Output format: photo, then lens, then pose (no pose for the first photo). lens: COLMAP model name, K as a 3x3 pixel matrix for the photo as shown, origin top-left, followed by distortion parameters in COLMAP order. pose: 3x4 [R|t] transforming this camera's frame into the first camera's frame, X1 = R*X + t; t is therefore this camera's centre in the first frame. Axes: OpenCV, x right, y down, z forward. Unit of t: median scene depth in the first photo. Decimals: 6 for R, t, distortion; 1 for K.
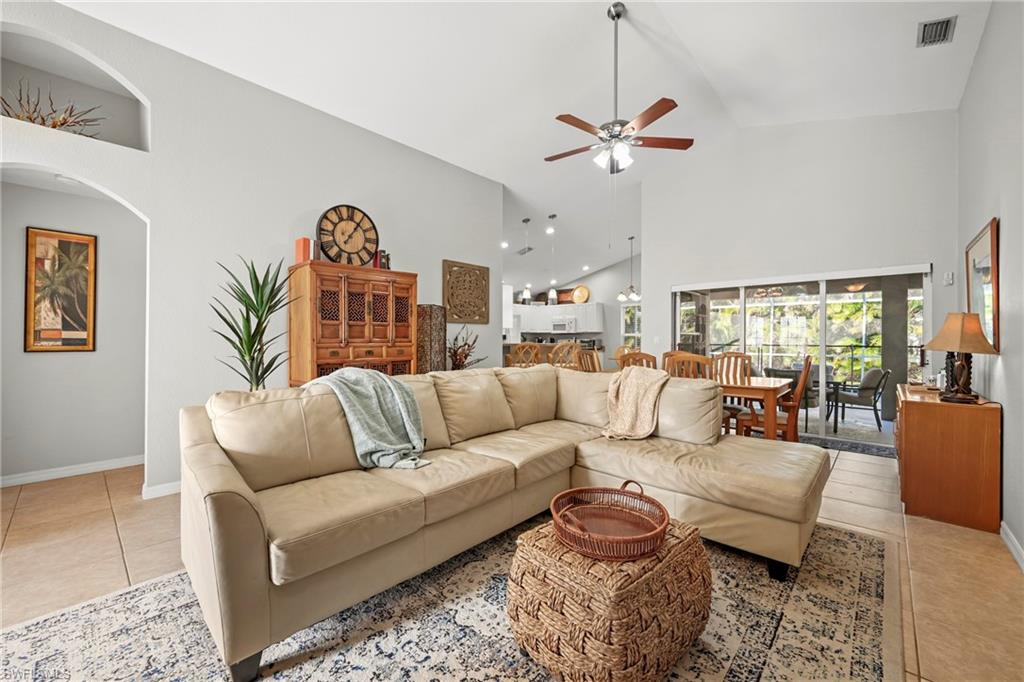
lens RADIAL K [[408.4, 0, 516.1], [0, 408.4, 337.9], [0, 0, 1]] dist [0.000436, 0.000118]
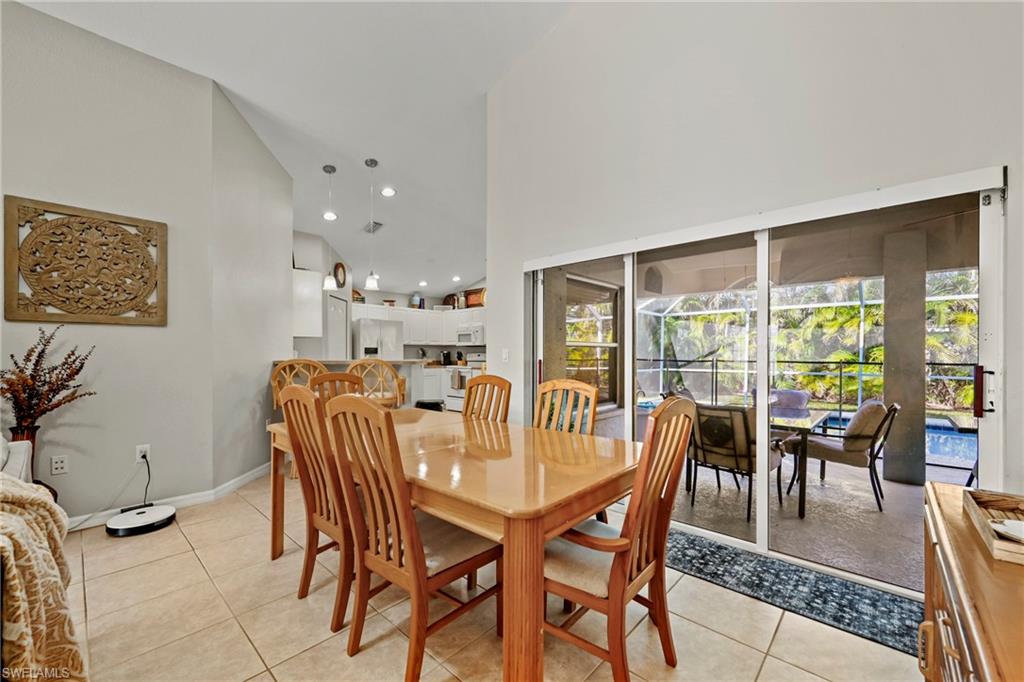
lens RADIAL K [[410.3, 0, 515.4], [0, 410.3, 353.2], [0, 0, 1]] dist [-0.000307, -0.000082]
pose [[0.999995, -0.002387, -0.002271, 0.384341], [0.002394, 0.999992, 0.003126, 0.001244], [0.002264, -0.003131, 0.999993, 0.428630]]
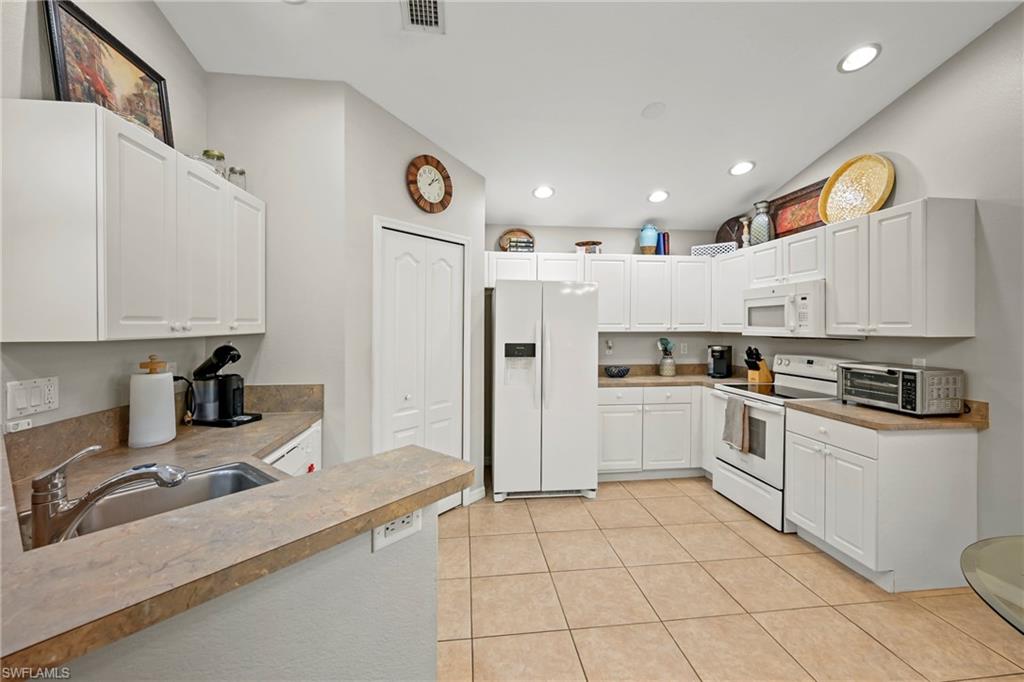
lens RADIAL K [[411.9, 0, 517.3], [0, 411.9, 328.7], [0, 0, 1]] dist [0.001492, -0.000053]
pose [[0.757399, 0.002352, -0.652948, 0.312338], [0.003521, 0.999964, 0.007687, -0.036972], [0.652943, -0.008121, 0.757364, 1.237093]]
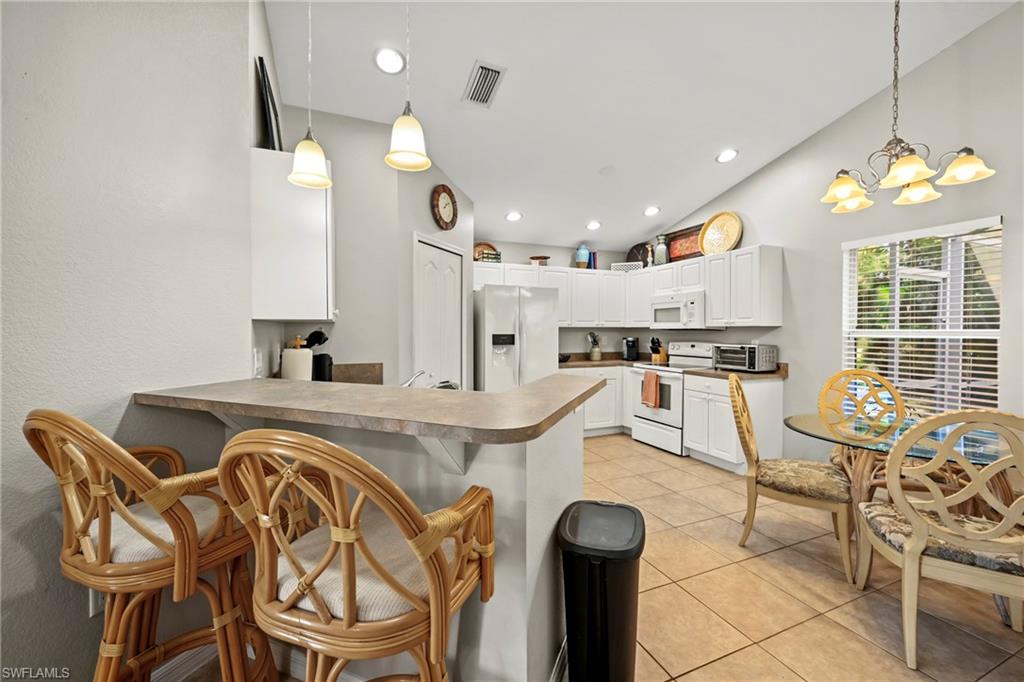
lens RADIAL K [[408.4, 0, 516.1], [0, 408.4, 337.9], [0, 0, 1]] dist [0.000436, 0.000118]
pose [[0.909284, 0.004668, -0.416150, 0.266810], [0.003764, 0.999804, 0.019440, -0.020319], [0.416159, -0.019243, 0.909088, 1.019932]]
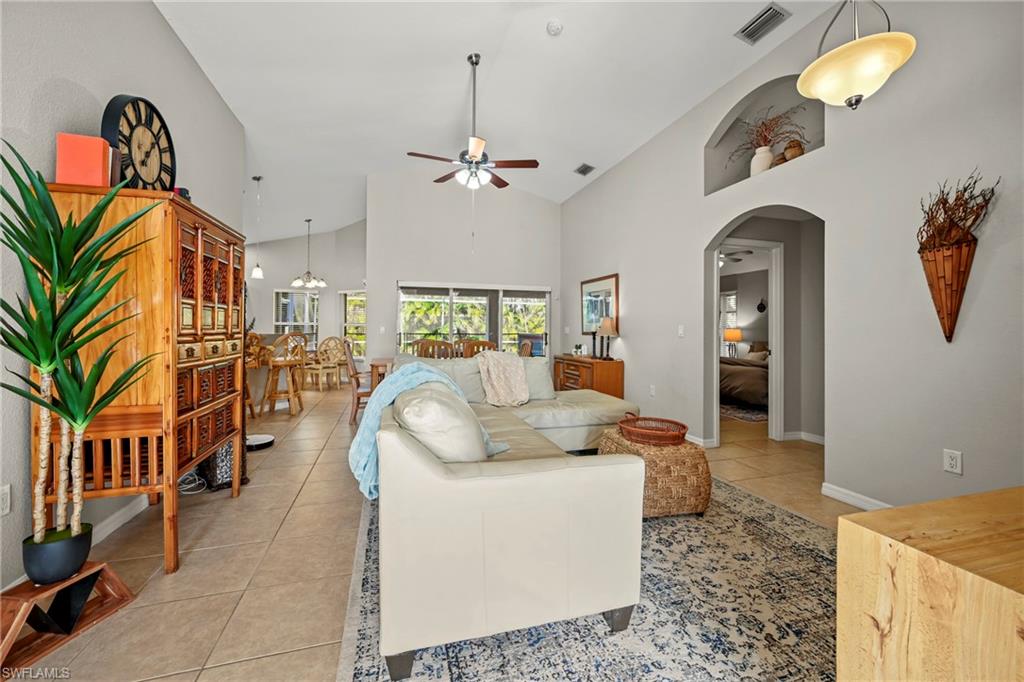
lens RADIAL K [[411.9, 0, 517.3], [0, 411.9, 328.7], [0, 0, 1]] dist [0.001492, -0.000053]
pose [[0.503584, 0.002290, 0.863943, -0.440176], [-0.007393, 0.999971, 0.001658, -0.001806], [-0.863915, -0.007223, 0.503587, 0.161750]]
